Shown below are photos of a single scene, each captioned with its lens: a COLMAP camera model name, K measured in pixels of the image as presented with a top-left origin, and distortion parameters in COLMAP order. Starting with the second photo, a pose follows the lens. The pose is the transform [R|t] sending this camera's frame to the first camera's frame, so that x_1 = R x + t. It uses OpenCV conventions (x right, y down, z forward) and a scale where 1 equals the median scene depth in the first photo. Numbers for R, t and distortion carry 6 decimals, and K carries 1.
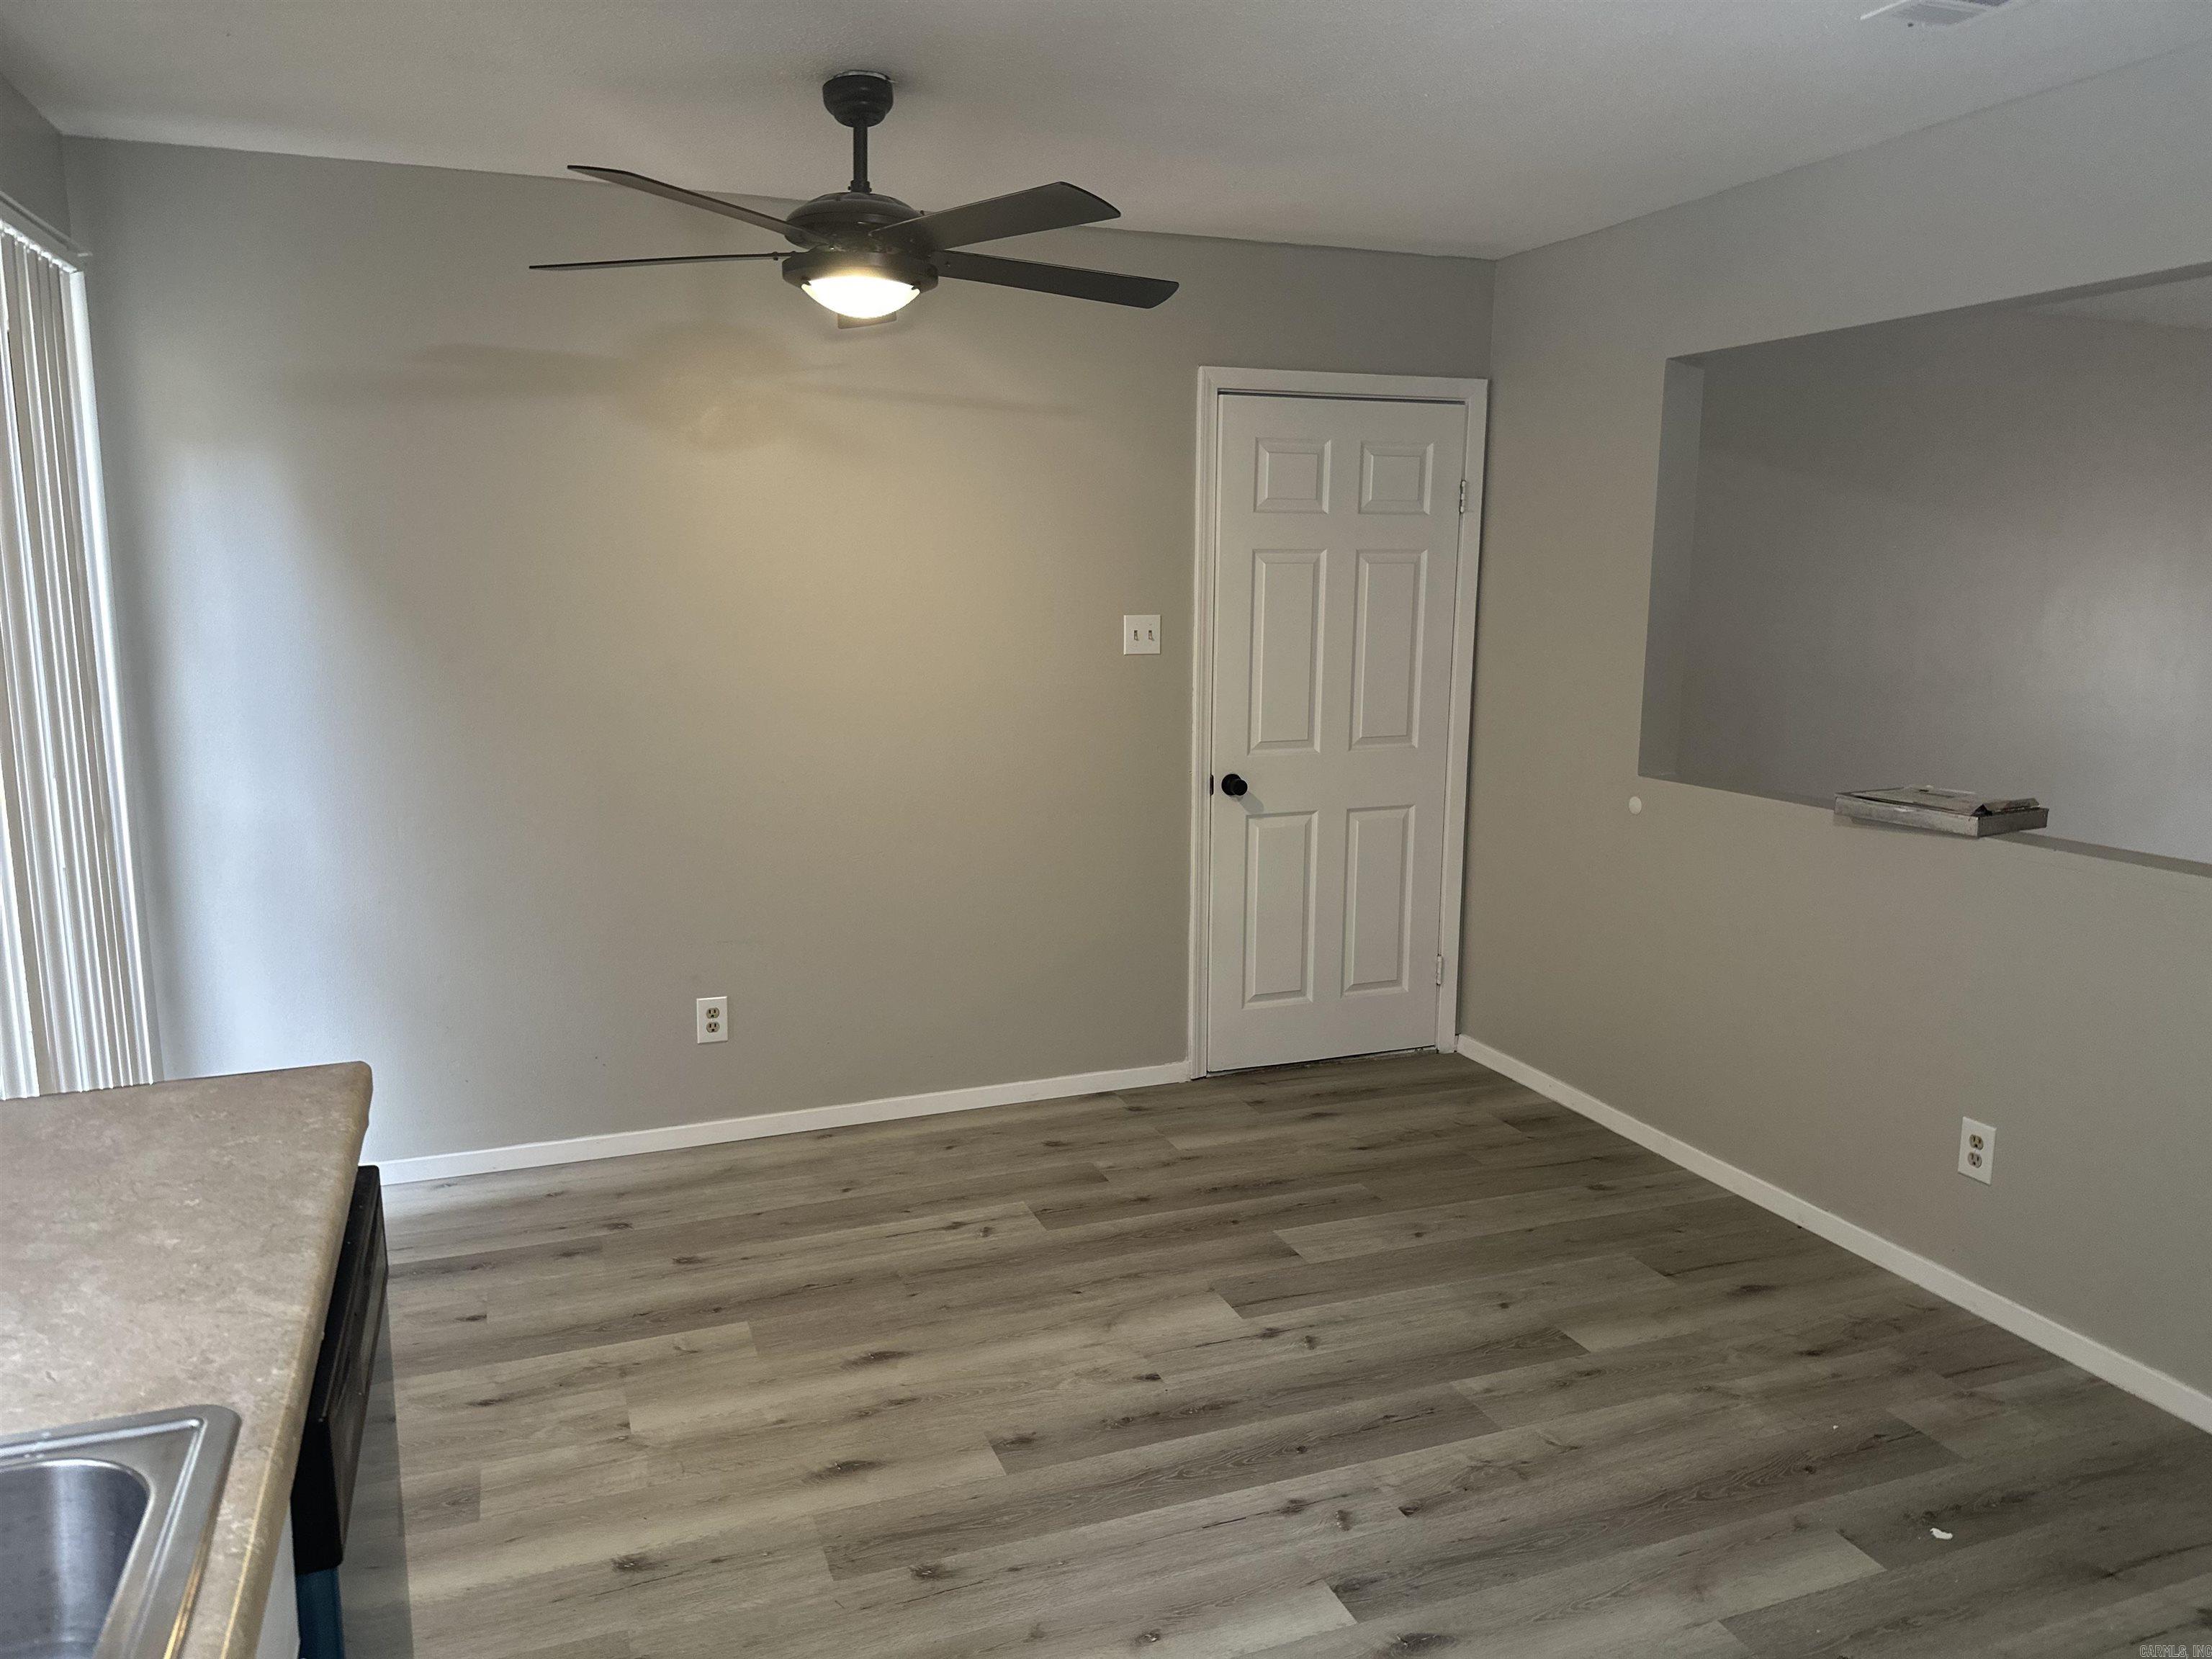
lens RADIAL K [[1588.1, 0, 1108.5], [0, 1588.1, 831.6], [0, 0, 1]] dist [0.009781, -0.004763]
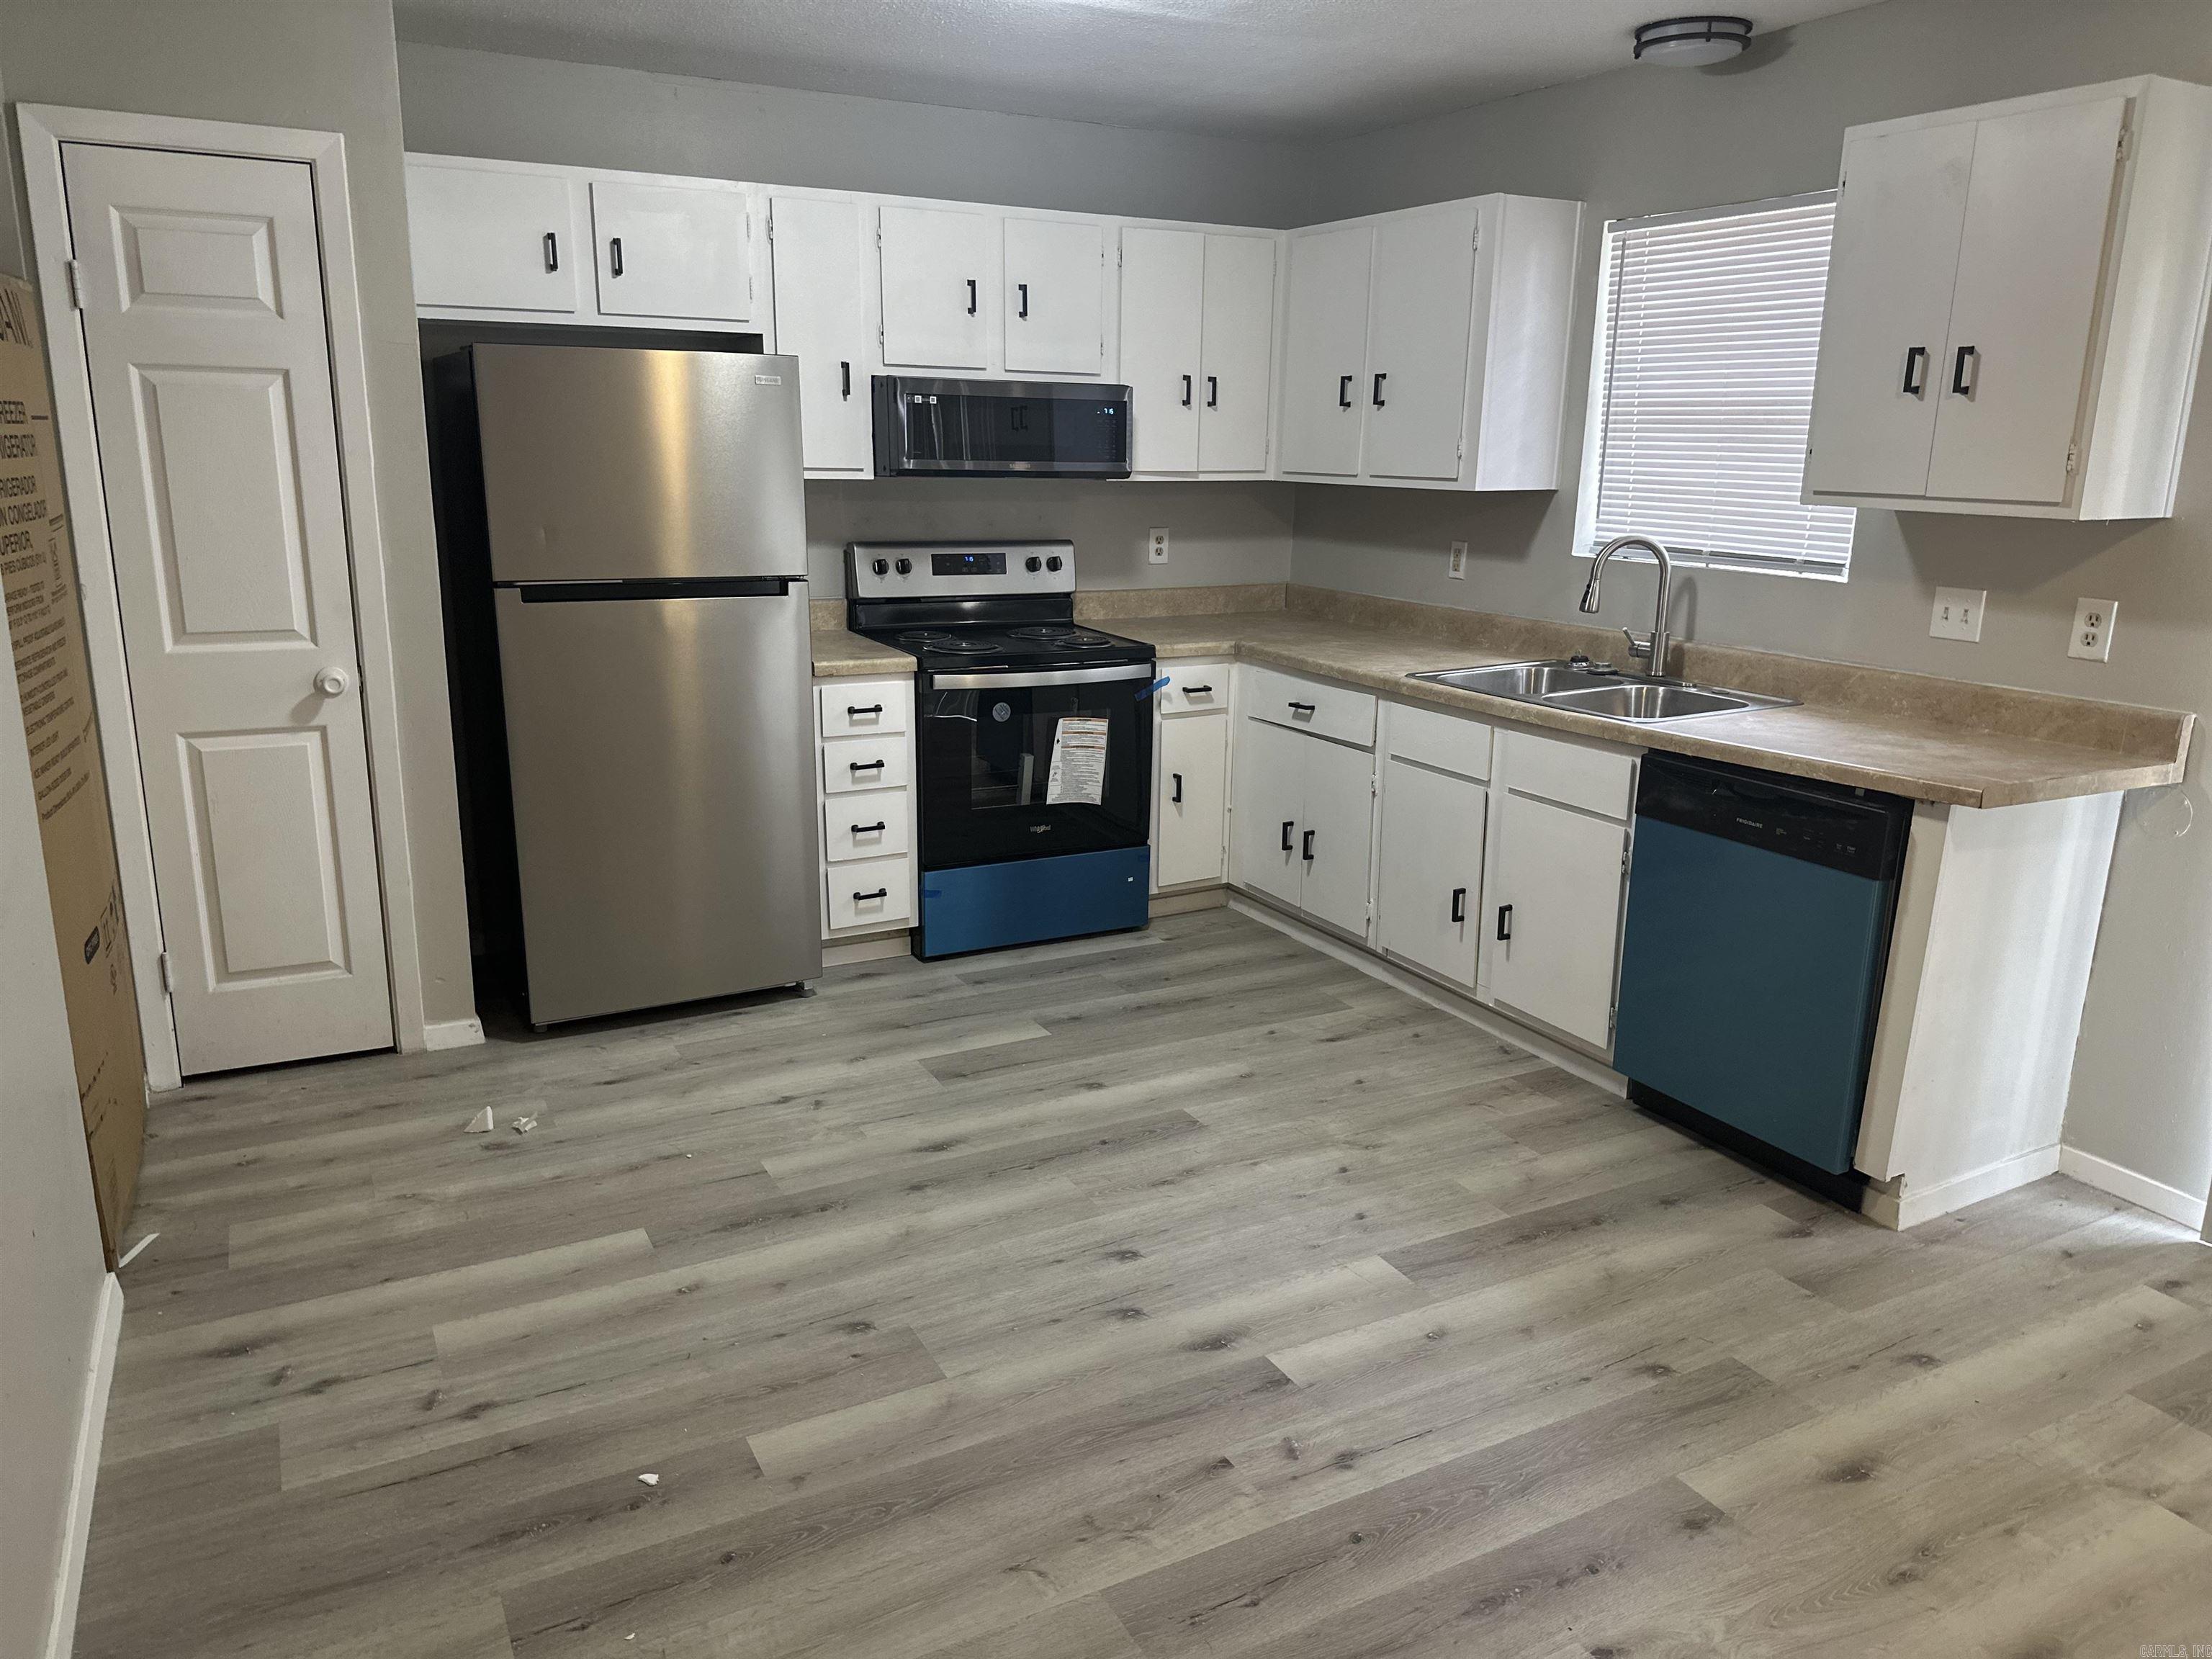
lens RADIAL K [[1588.1, 0, 1108.8], [0, 1588.1, 831.1], [0, 0, 1]] dist [0.009781, -0.004763]
pose [[-0.991878, 0.010783, -0.126735, 0.362725], [-0.040915, 0.916392, 0.398185, -0.264677], [0.120433, 0.400137, -0.908508, 1.663939]]
